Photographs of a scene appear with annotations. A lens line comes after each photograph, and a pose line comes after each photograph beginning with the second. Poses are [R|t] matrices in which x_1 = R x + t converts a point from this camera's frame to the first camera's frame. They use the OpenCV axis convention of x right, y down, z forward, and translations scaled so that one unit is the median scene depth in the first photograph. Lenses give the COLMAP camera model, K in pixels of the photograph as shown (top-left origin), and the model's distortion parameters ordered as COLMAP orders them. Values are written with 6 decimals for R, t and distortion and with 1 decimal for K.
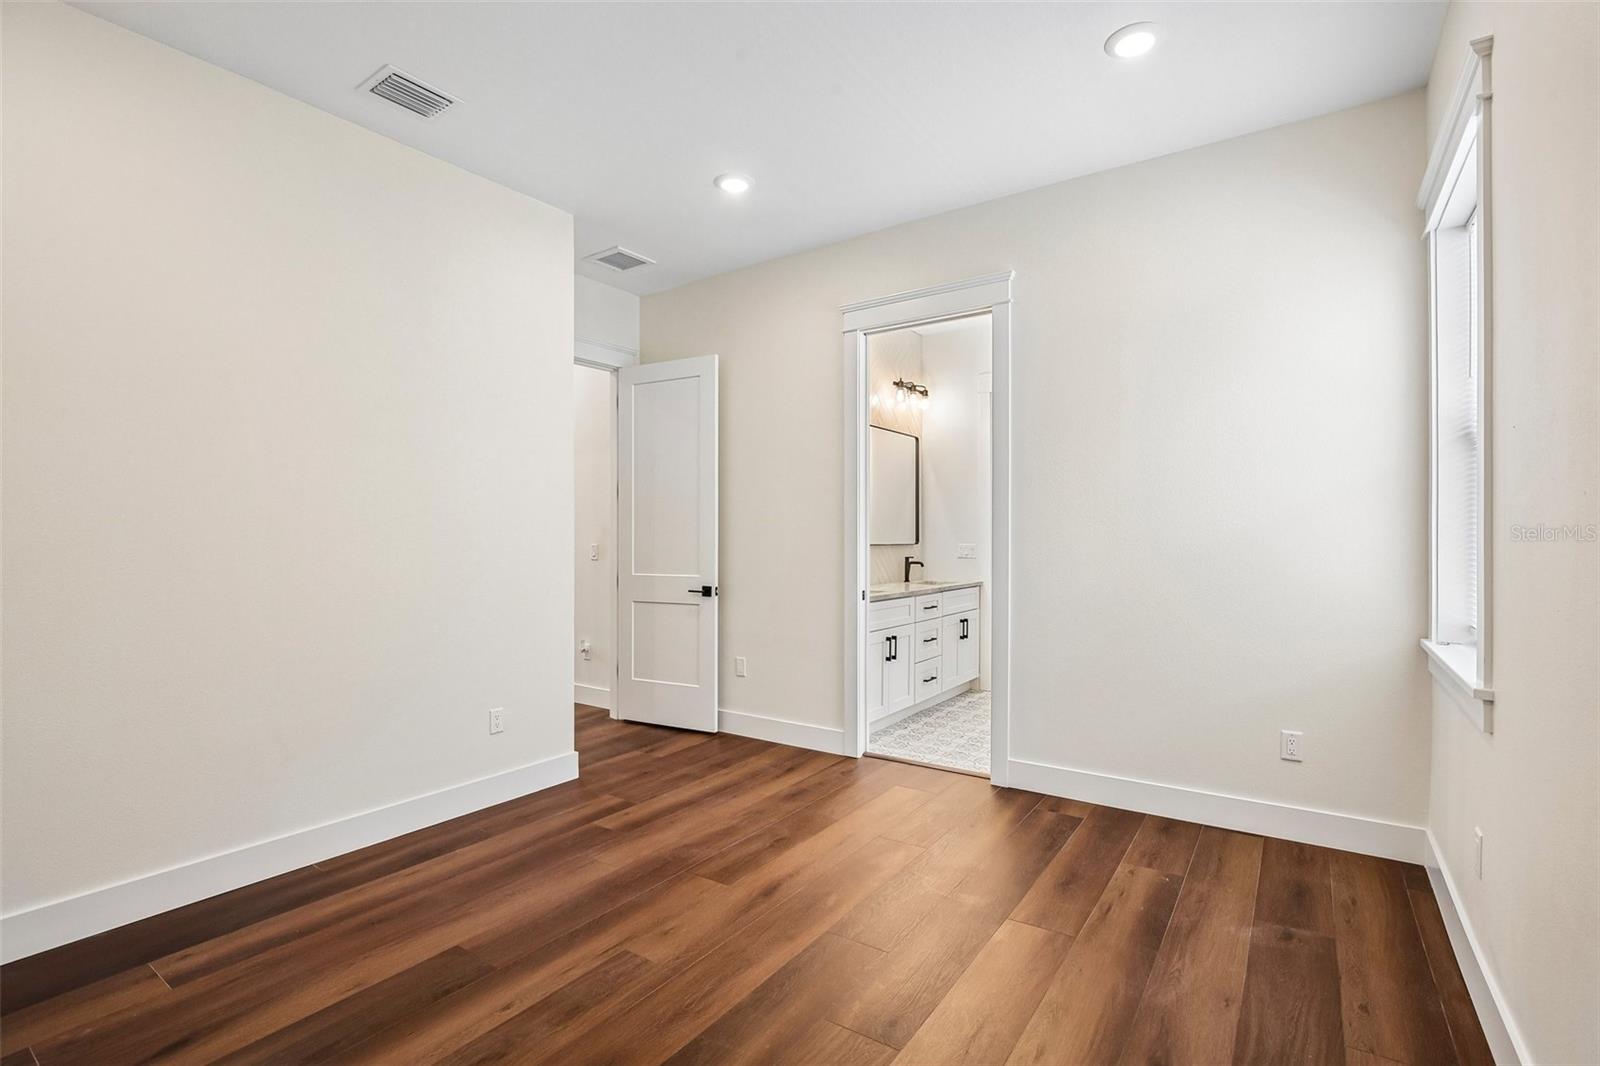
lens RADIAL K [[739.9, 0, 788.8], [0, 739.9, 542.3], [0, 0, 1]] dist [-0.033759, 0.007074]
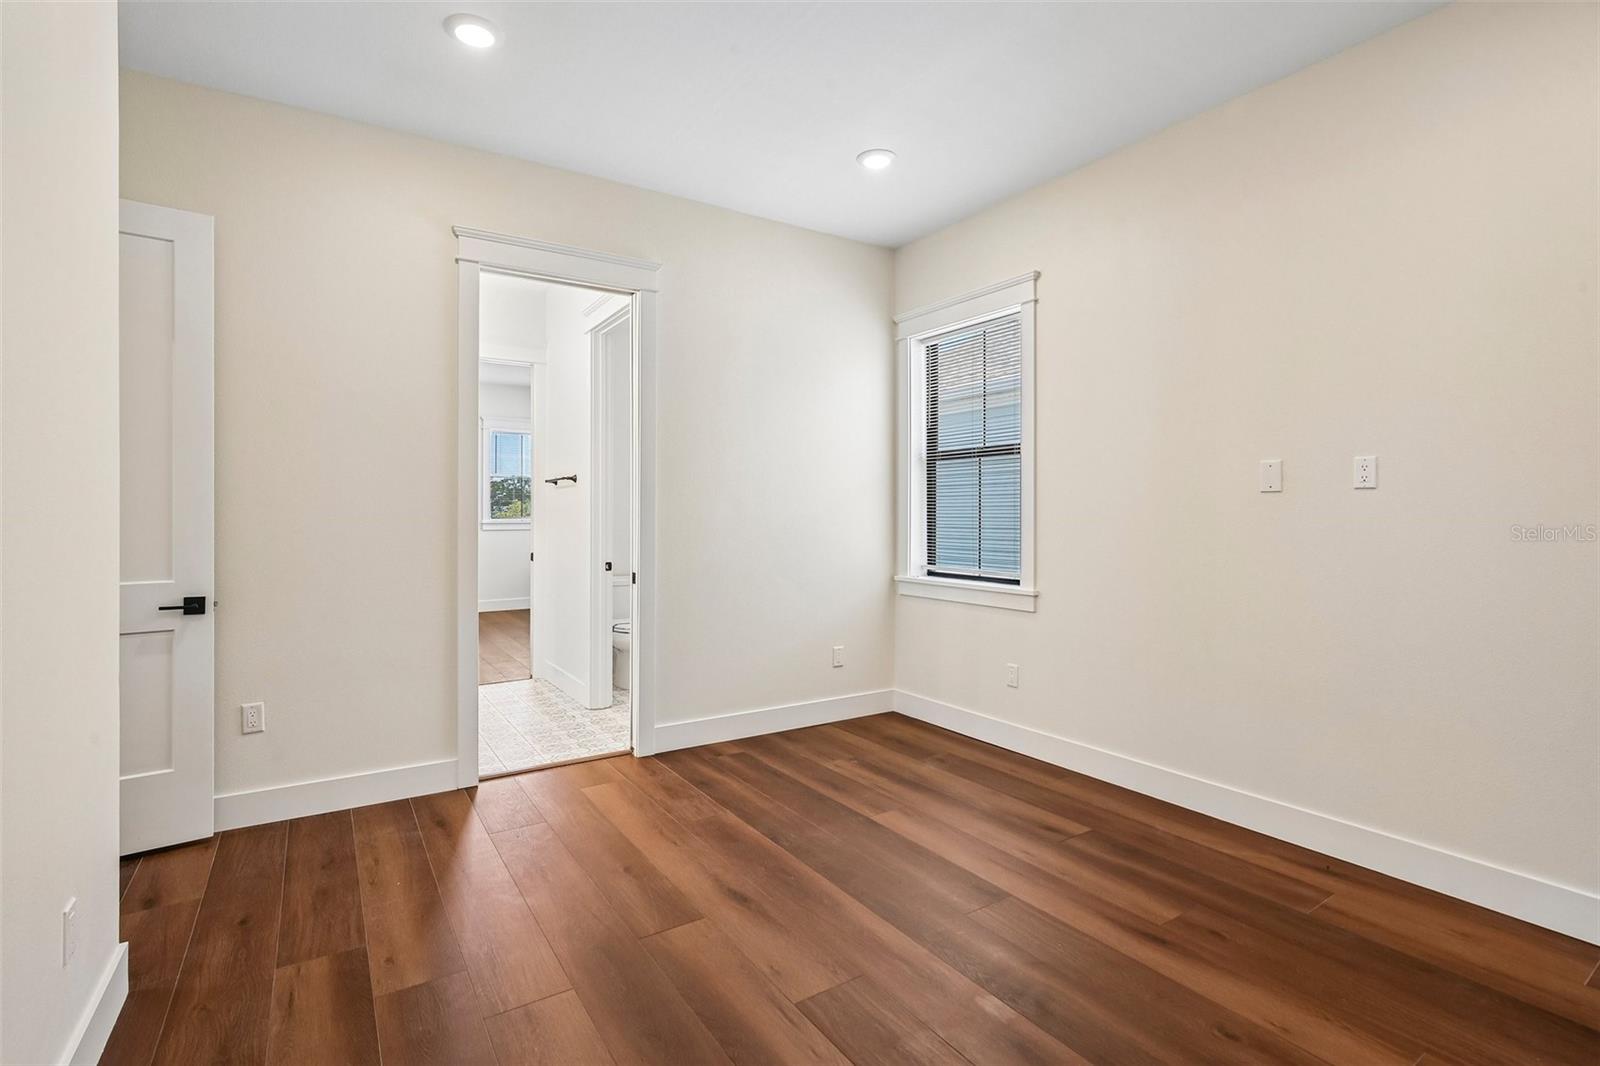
lens RADIAL K [[739.9, 0, 830.0], [0, 739.9, 507.0], [0, 0, 1]] dist [-0.033759, 0.007074]
pose [[0.372072, 0.007210, 0.928176, -0.572145], [0.006984, 0.999920, -0.010567, -0.005135], [-0.928178, 0.010414, 0.371992, 0.369192]]
